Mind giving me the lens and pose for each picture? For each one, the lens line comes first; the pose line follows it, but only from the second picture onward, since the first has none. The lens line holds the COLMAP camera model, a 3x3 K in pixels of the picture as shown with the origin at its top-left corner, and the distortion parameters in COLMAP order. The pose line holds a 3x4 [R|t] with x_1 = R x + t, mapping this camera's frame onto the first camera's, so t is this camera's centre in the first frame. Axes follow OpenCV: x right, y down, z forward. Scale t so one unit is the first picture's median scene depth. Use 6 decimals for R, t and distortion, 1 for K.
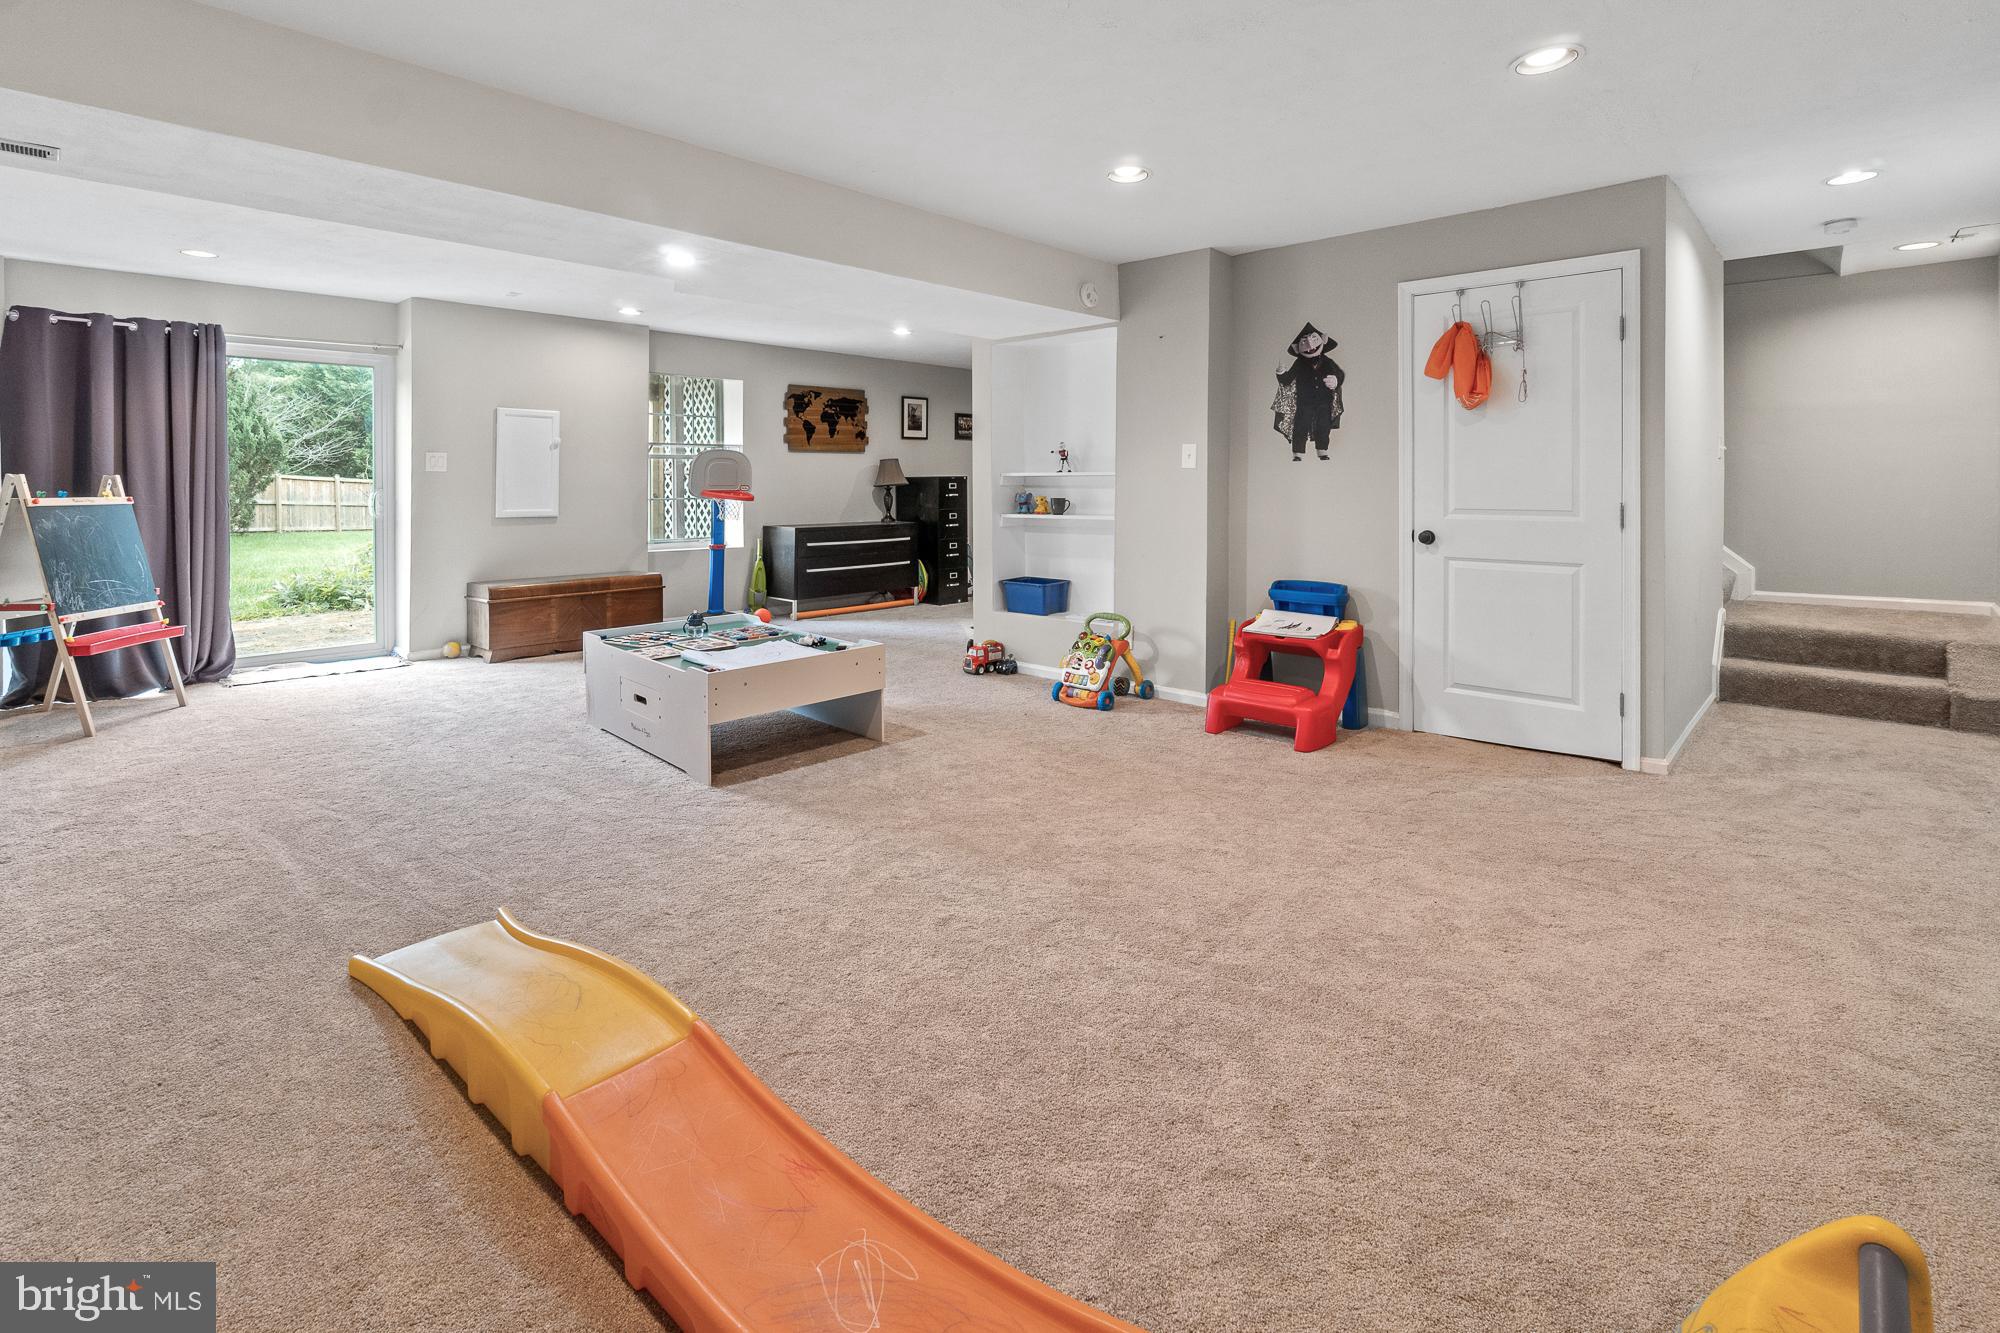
lens RADIAL K [[906.3, 0, 997.8], [0, 906.3, 475.7], [0, 0, 1]] dist [-0.000881, -0.000530]
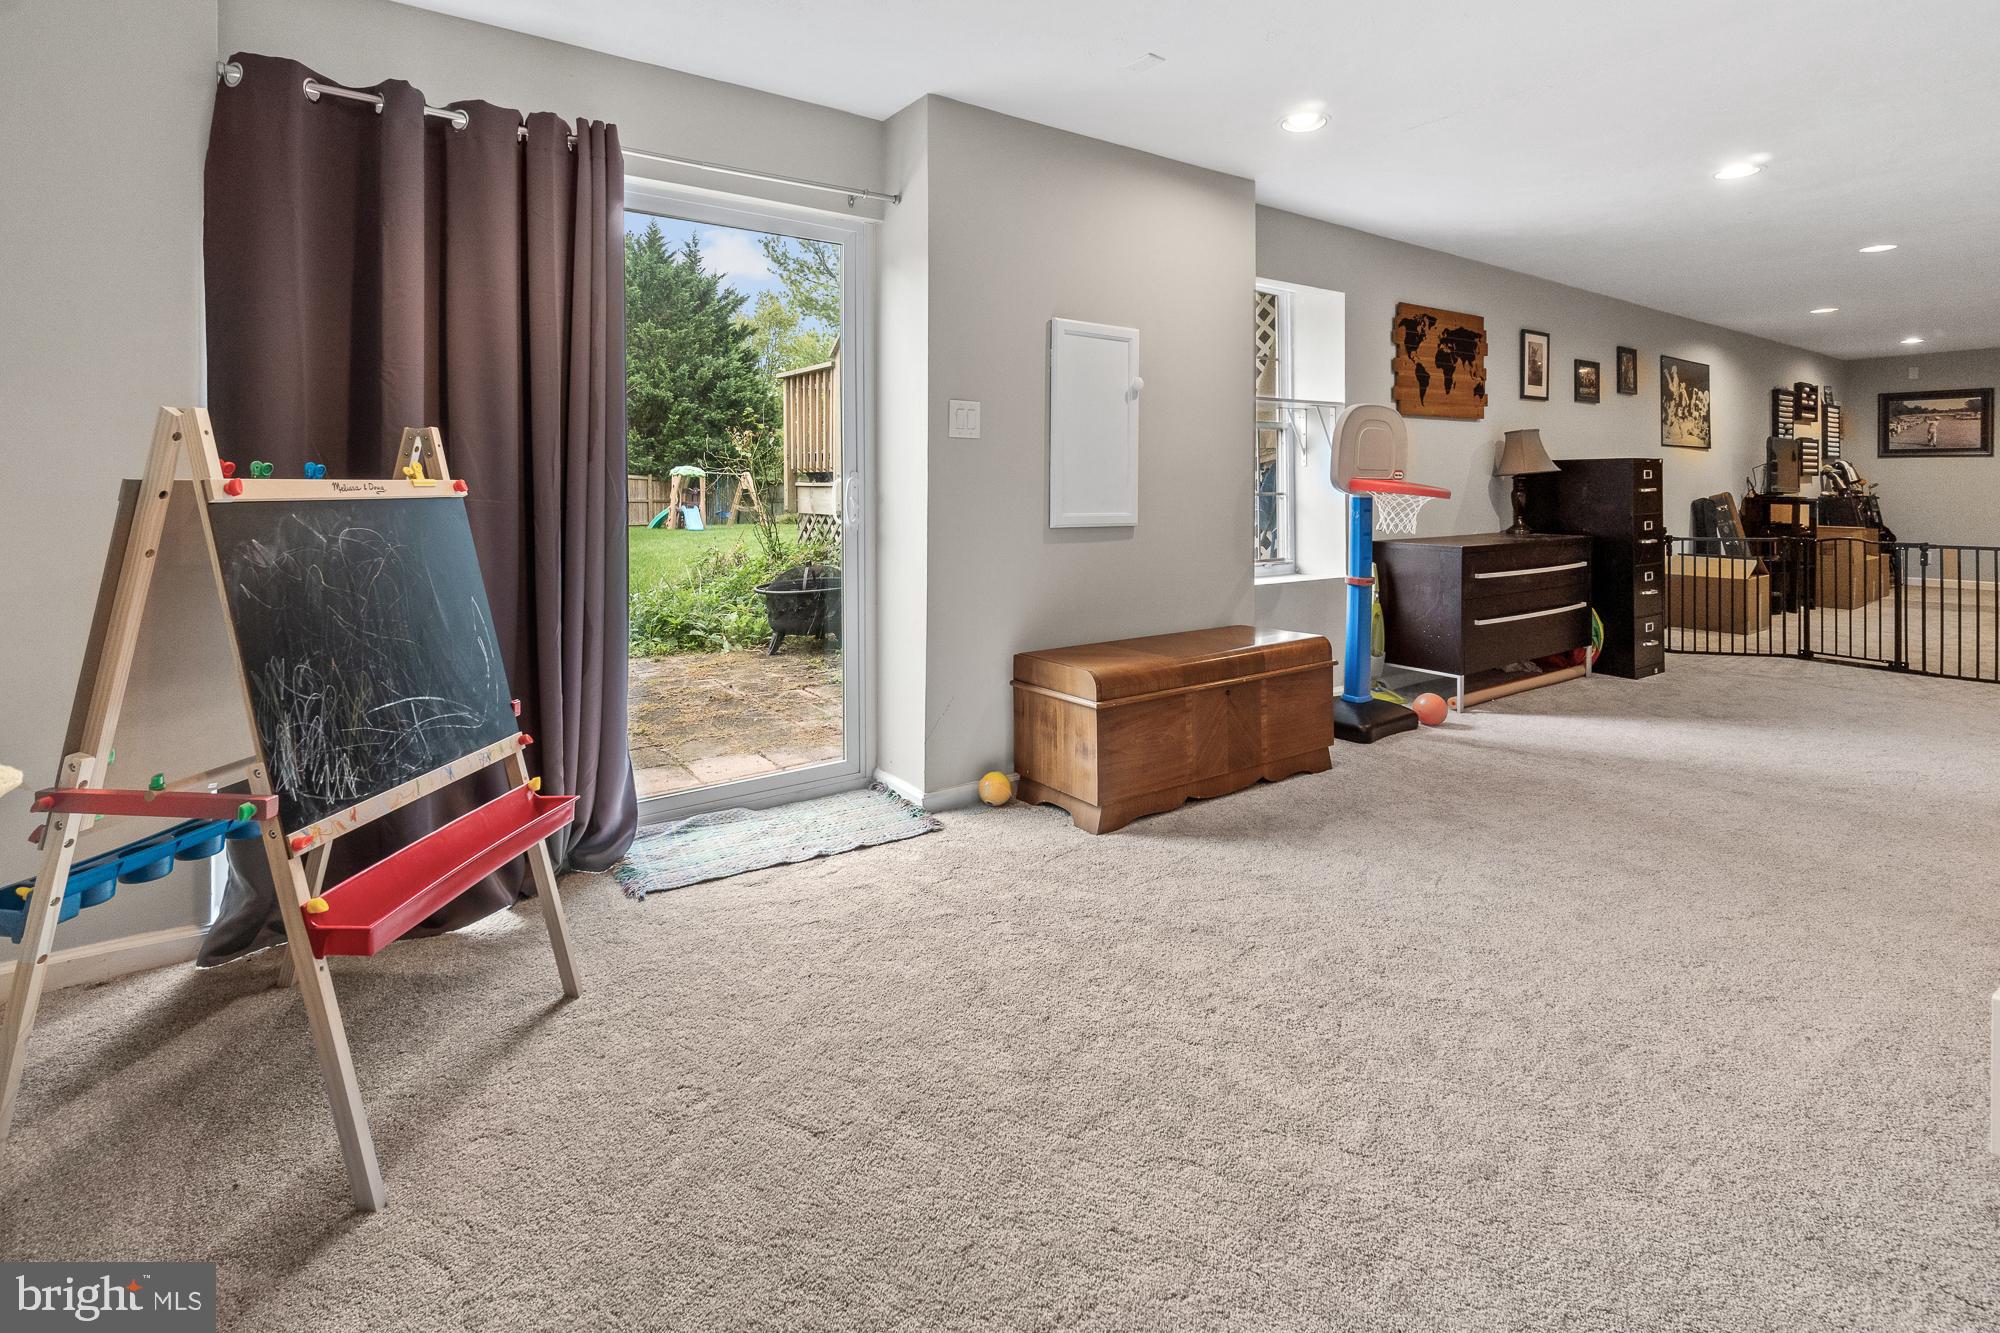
lens RADIAL K [[874.1, 0, 996.5], [0, 874.1, 472.4], [0, 0, 1]] dist [-0.002650, -0.000277]
pose [[0.983155, -0.001070, -0.182772, -0.517499], [0.000334, 0.999992, -0.004054, 0.017274], [0.182774, 0.003925, 0.983147, 0.523721]]
